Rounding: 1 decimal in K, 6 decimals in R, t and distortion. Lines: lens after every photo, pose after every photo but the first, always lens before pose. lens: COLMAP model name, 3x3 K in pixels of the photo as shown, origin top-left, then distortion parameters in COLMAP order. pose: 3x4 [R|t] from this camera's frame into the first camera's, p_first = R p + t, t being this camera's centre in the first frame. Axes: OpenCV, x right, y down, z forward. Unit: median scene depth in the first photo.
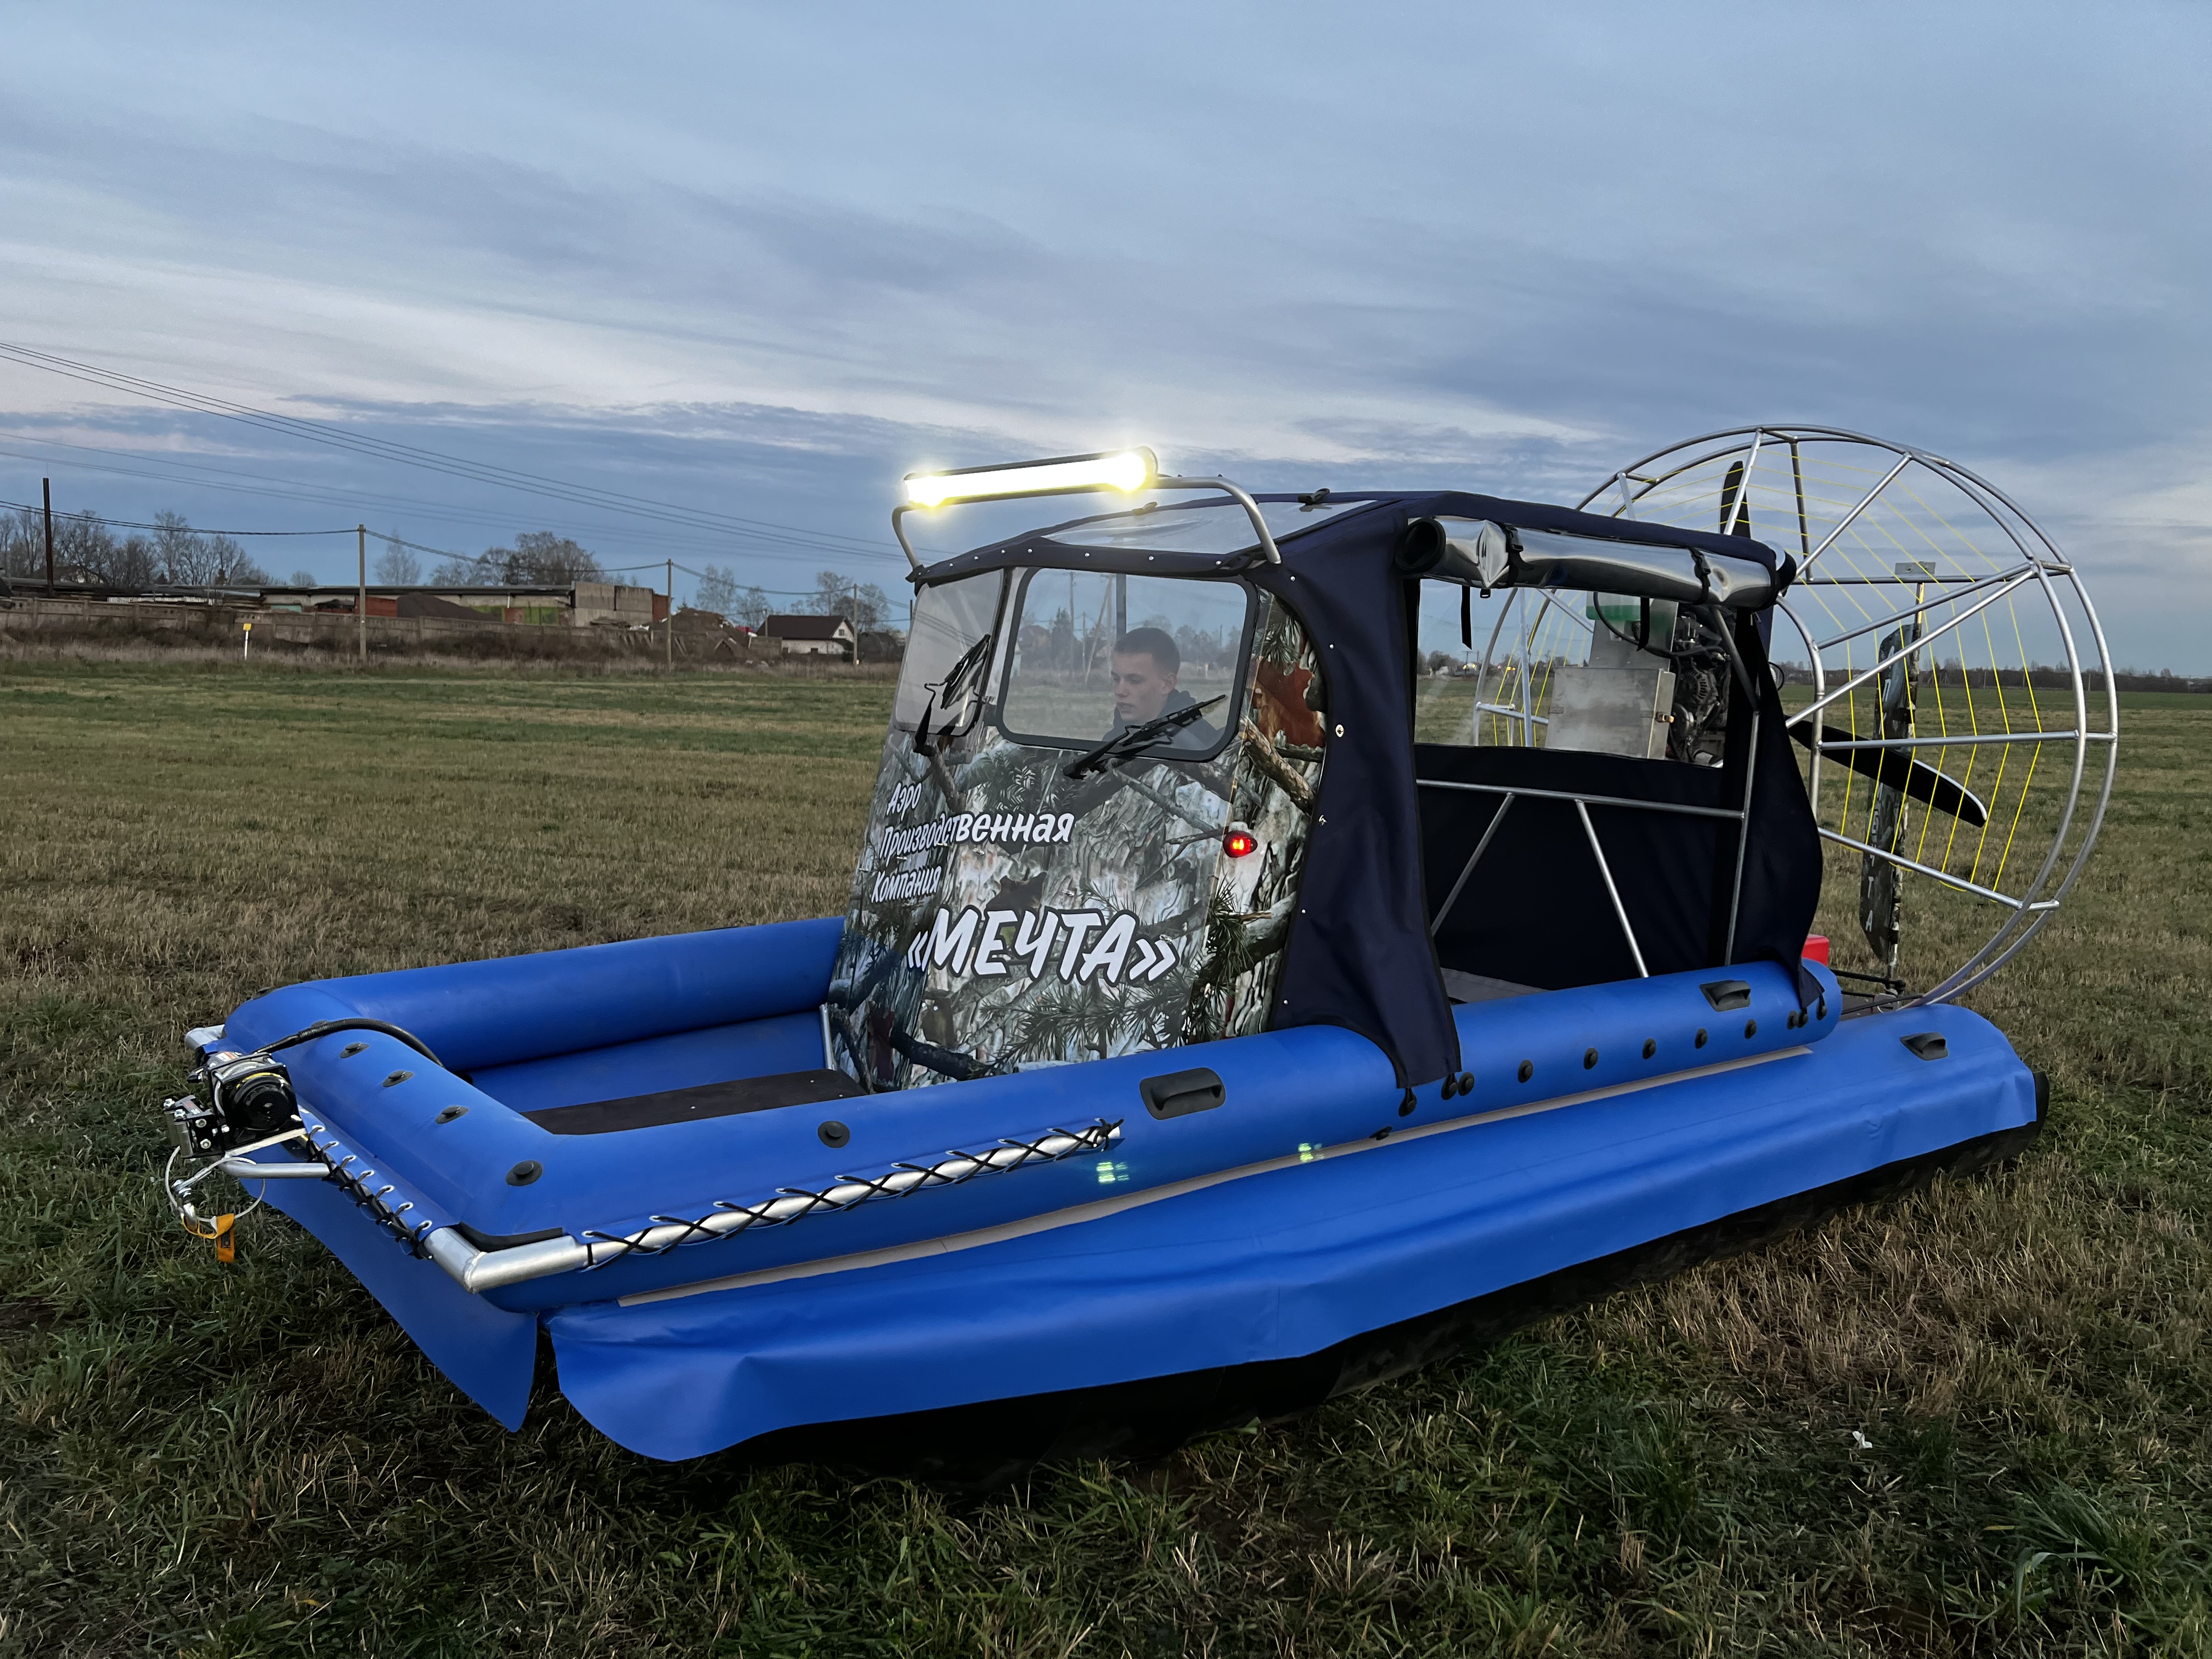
lens RADIAL K [[1673.4, 0, 1088.1], [0, 1673.4, 823.7], [0, 0, 1]] dist [0.066896, -0.061613]
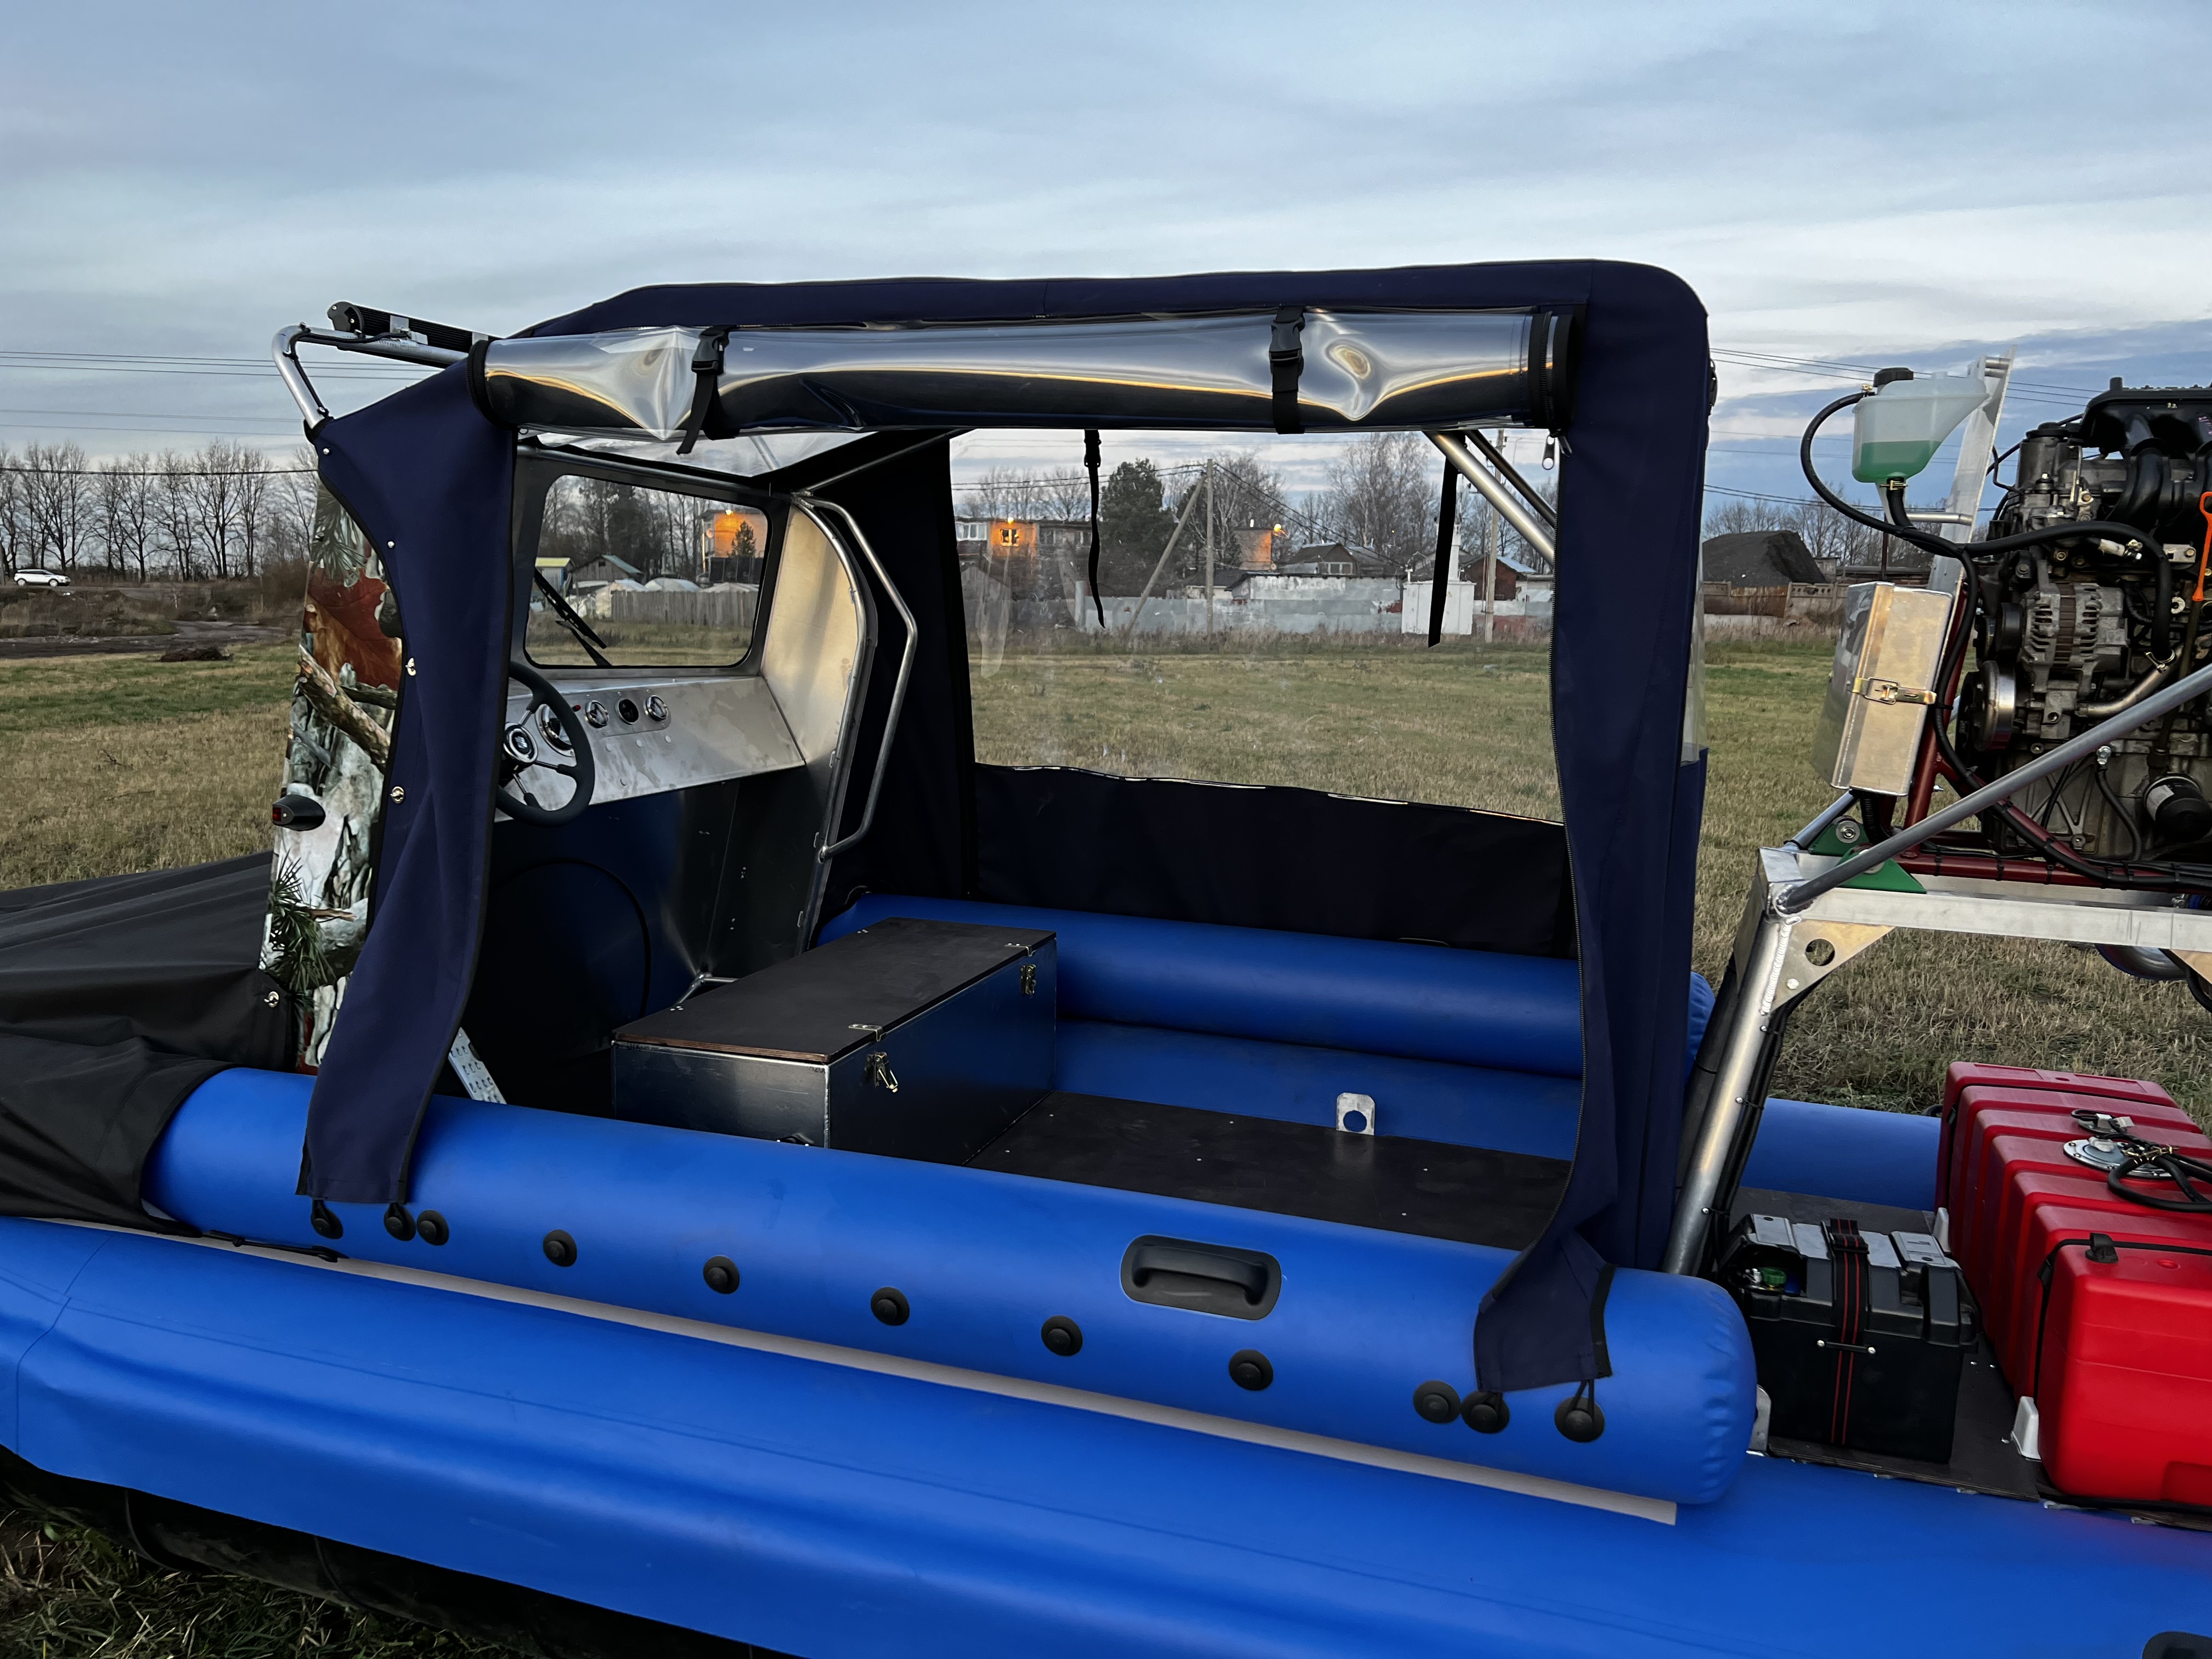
lens RADIAL K [[1673.4, 0, 1121.7], [0, 1673.4, 814.2], [0, 0, 1]] dist [0.066896, -0.061613]
pose [[0.517688, 0.087594, -0.851074, 0.907626], [-0.083352, 0.995177, 0.051725, -0.056132], [0.851500, 0.044161, 0.522492, 0.895890]]
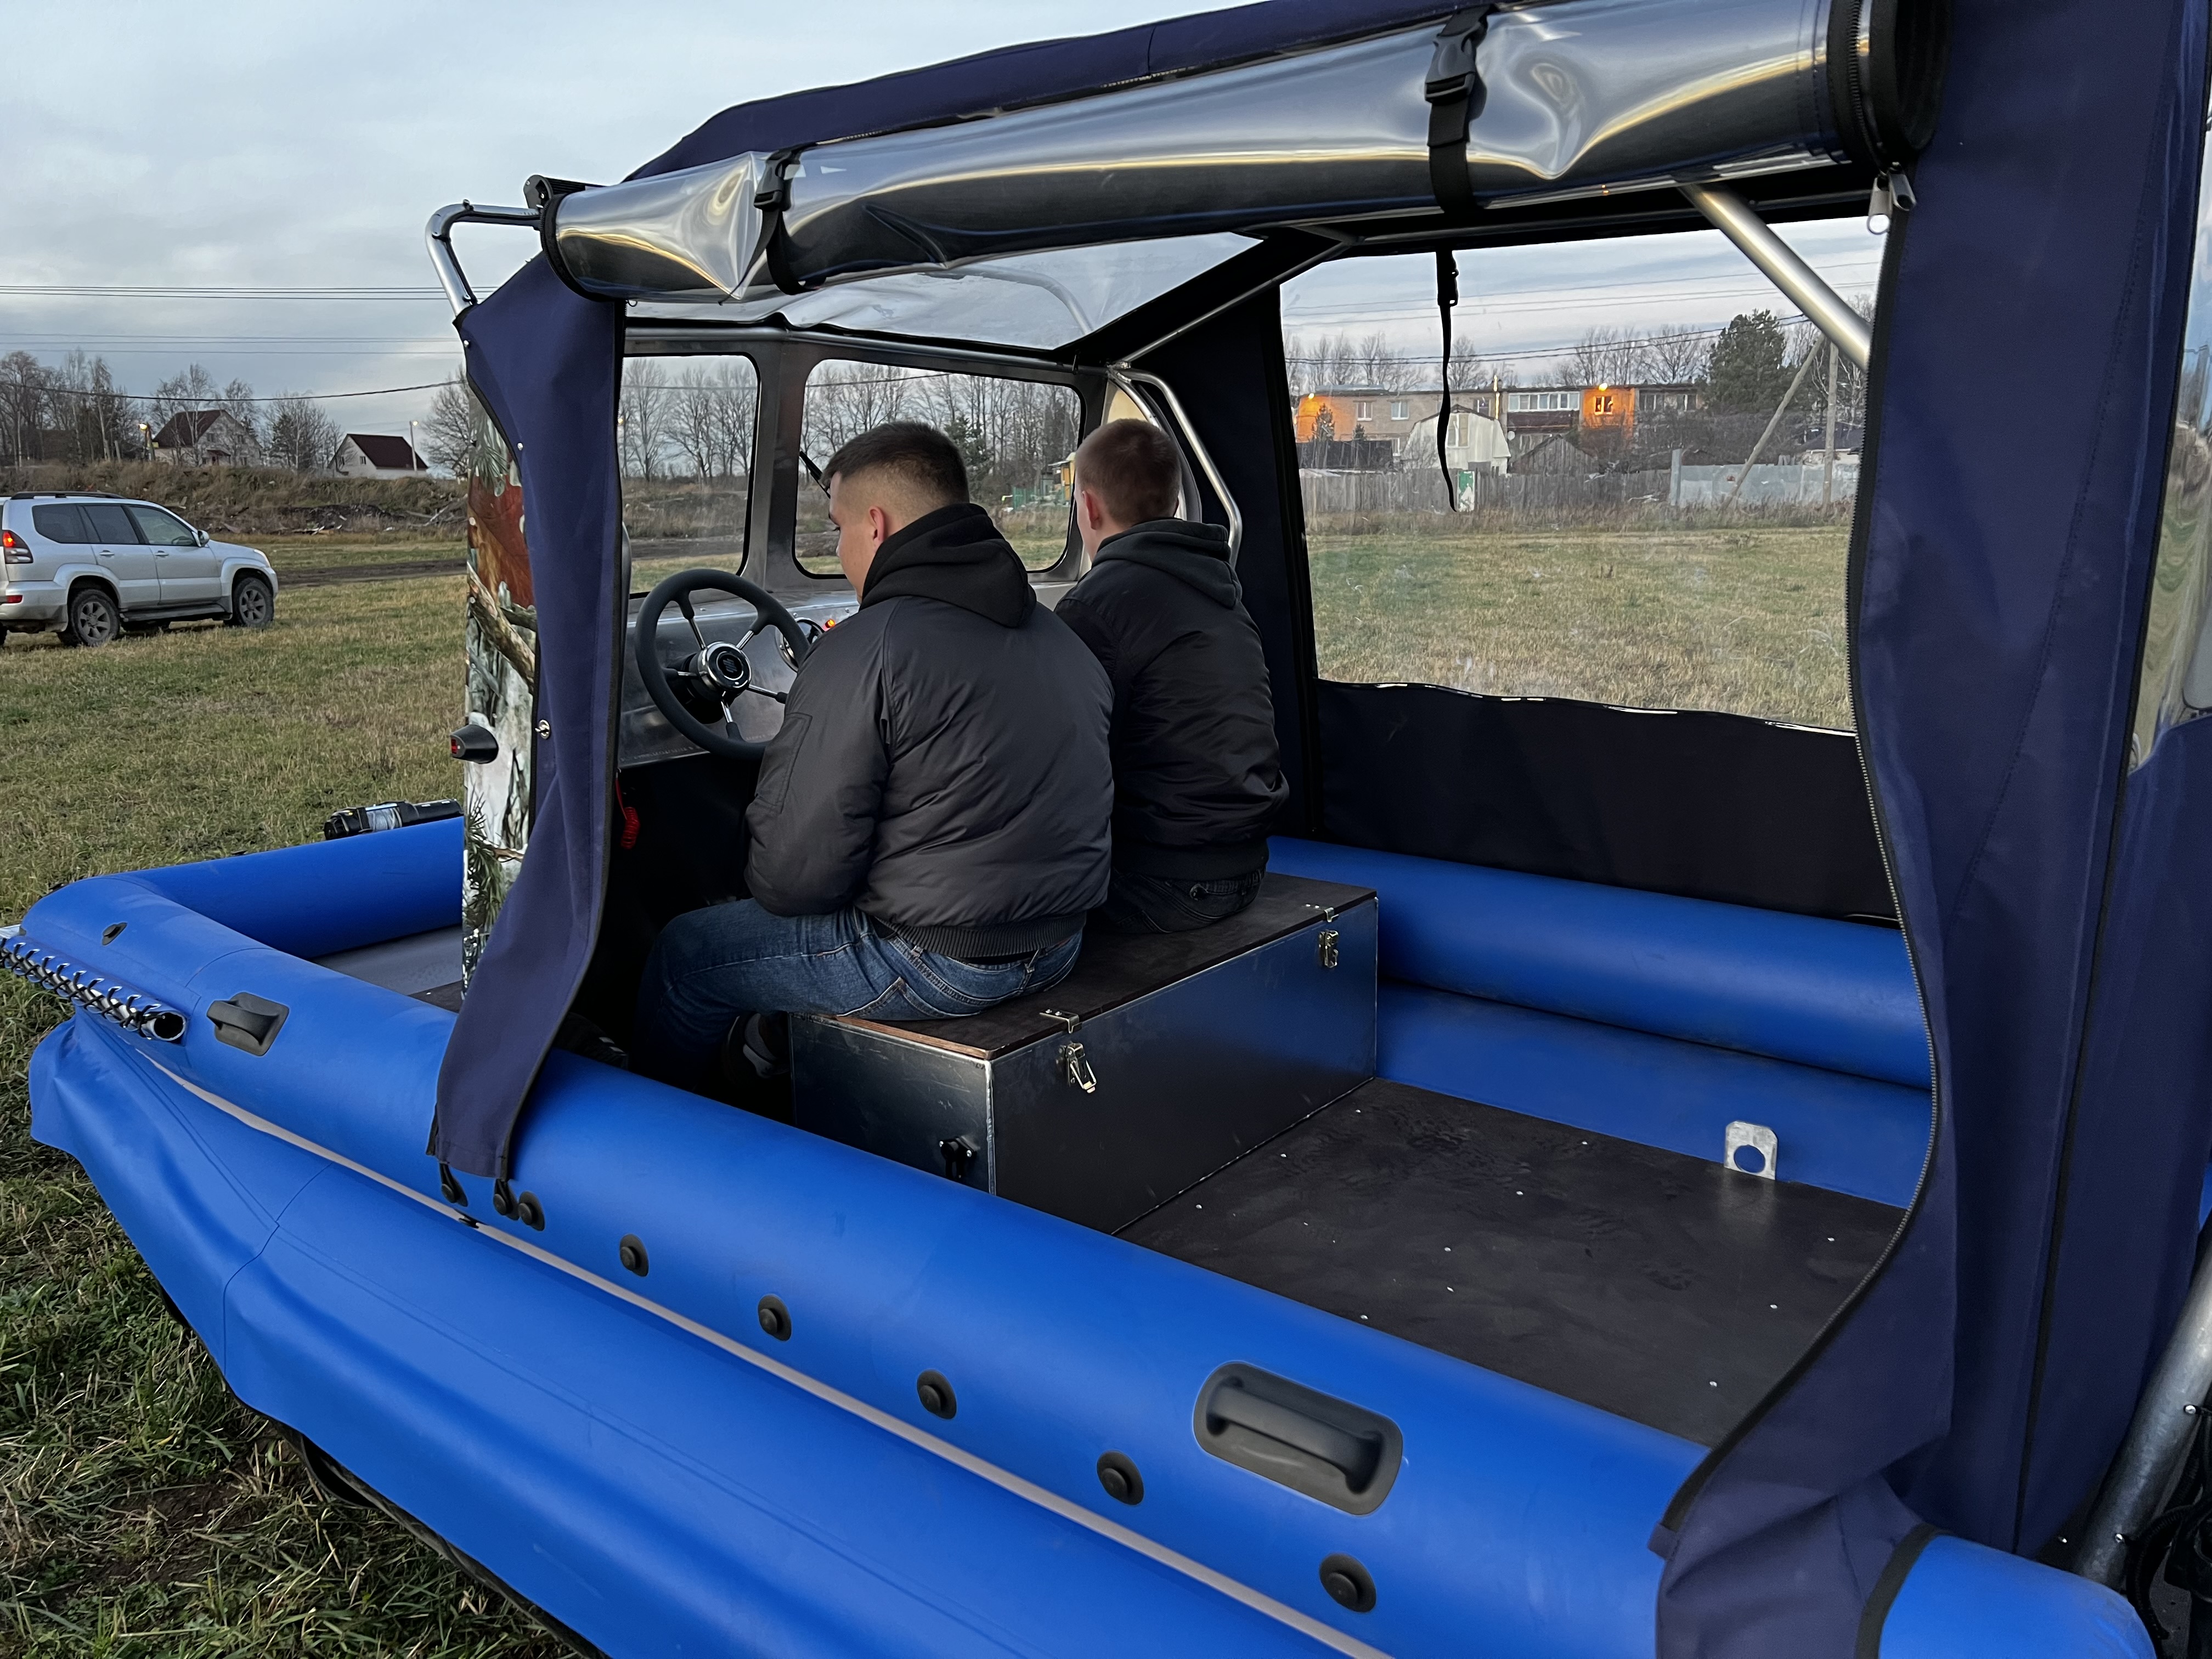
lens RADIAL K [[1673.4, 0, 1123.7], [0, 1673.4, 831.1], [0, 0, 1]] dist [0.066896, -0.061613]
pose [[0.201788, 0.168837, -0.964767, 0.809750], [-0.073872, 0.984848, 0.156901, -0.080683], [0.976639, 0.039609, 0.211202, 1.089701]]
